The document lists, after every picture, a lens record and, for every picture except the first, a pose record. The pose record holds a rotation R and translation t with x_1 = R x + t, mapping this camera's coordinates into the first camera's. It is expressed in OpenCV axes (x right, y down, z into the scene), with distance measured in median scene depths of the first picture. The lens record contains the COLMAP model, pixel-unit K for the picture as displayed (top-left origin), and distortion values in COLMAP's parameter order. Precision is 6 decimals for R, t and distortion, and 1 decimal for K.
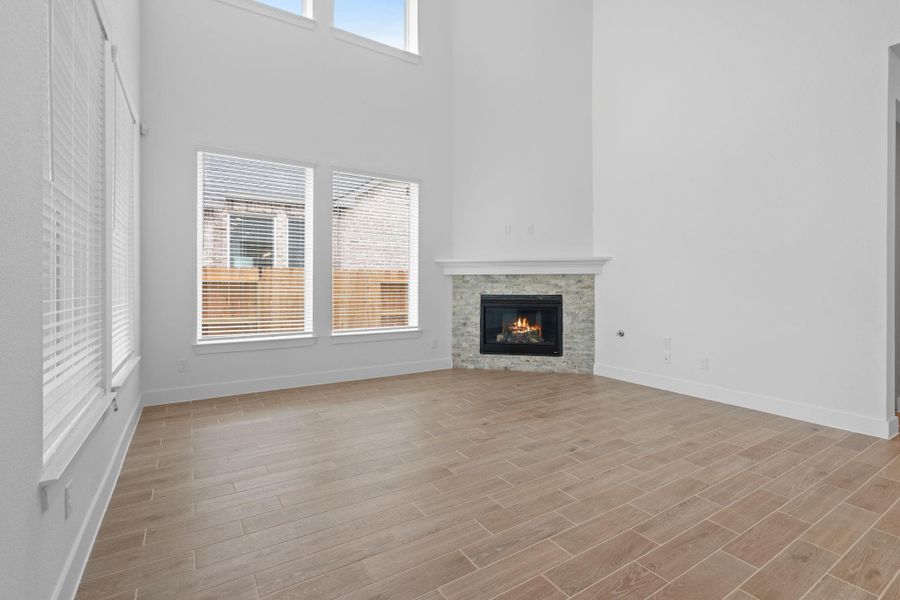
lens RADIAL K [[410.6, 0, 448.0], [0, 410.6, 282.3], [0, 0, 1]] dist [-0.000529, 0.000190]
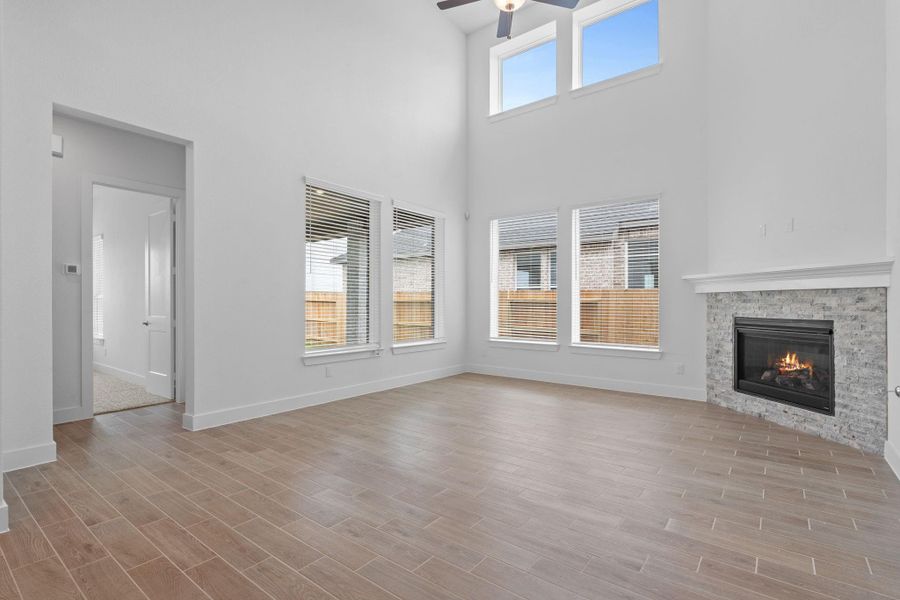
lens RADIAL K [[423.2, 0, 450.0], [0, 423.2, 300.0], [0, 0, 1]] dist [0.000359, 0.000189]
pose [[0.357113, -0.005116, -0.934047, 0.670207], [0.002976, 0.999986, -0.004339, -0.000717], [0.934057, -0.001230, 0.357123, 0.194735]]
